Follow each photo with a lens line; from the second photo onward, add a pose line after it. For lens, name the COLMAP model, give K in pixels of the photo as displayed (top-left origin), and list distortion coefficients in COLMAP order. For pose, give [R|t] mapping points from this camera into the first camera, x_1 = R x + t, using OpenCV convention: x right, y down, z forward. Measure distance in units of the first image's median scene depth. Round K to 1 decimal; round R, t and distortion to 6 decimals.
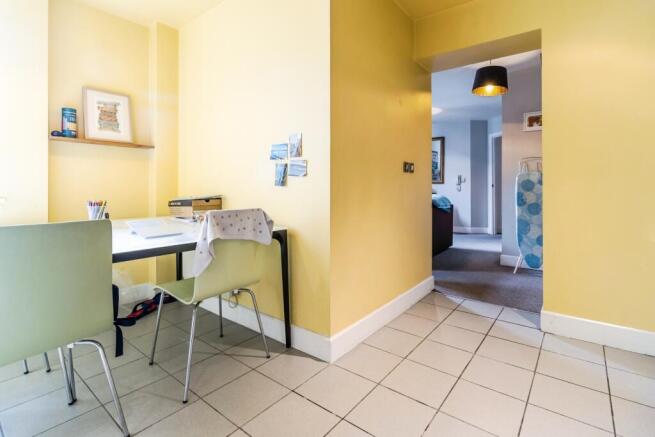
lens RADIAL K [[315.3, 0, 327.4], [0, 315.3, 187.9], [0, 0, 1]] dist [-0.000384, -0.000056]
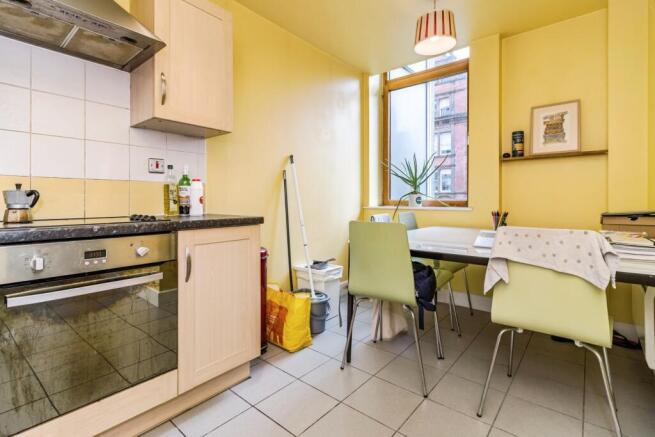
lens RADIAL K [[313.4, 0, 327.5], [0, 313.4, 198.7], [0, 0, 1]] dist [-0.001705, -0.000188]
pose [[-0.025634, -0.004887, -0.999659, 0.321979], [0.003436, 0.999982, -0.004977, -0.002587], [0.999665, -0.003562, -0.025617, 0.312537]]
